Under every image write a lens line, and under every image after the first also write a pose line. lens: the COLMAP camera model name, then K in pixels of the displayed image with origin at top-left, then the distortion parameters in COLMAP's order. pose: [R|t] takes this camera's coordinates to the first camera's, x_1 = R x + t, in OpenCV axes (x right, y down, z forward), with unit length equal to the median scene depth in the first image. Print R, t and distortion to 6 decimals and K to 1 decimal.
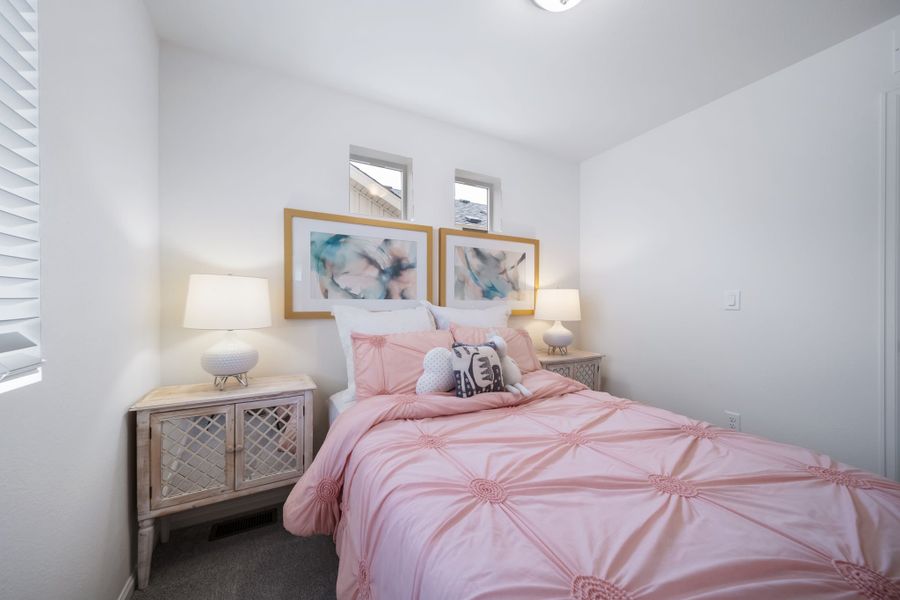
lens RADIAL K [[319.2, 0, 443.1], [0, 319.2, 305.0], [0, 0, 1]] dist [0.011873, 0.000175]
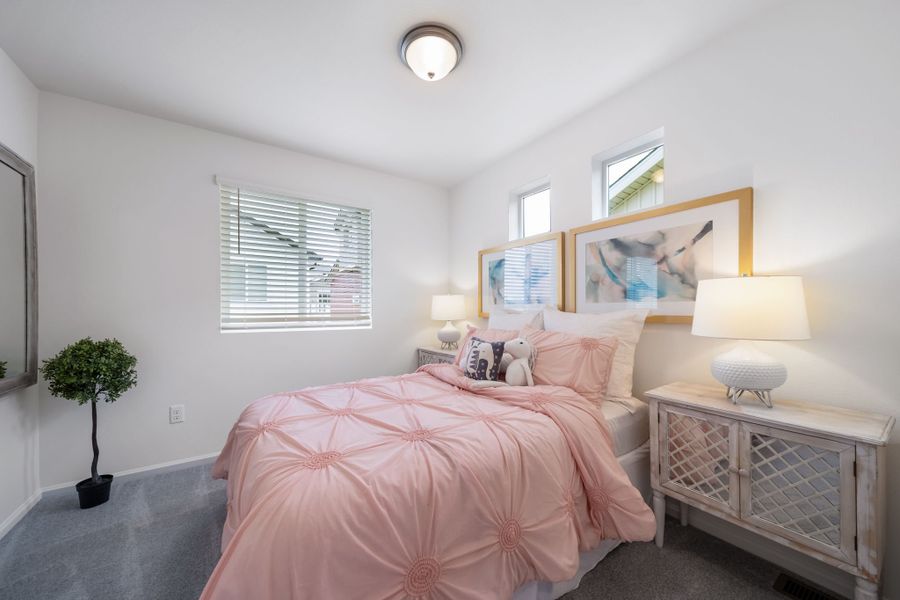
lens RADIAL K [[329.2, 0, 452.1], [0, 329.2, 304.6], [0, 0, 1]] dist [0.008012, 0.000177]
pose [[0.109572, -0.015322, -0.993861, 0.908266], [-0.001986, 0.999876, -0.015634, 0.004765], [0.993977, 0.003687, 0.109528, 0.503910]]
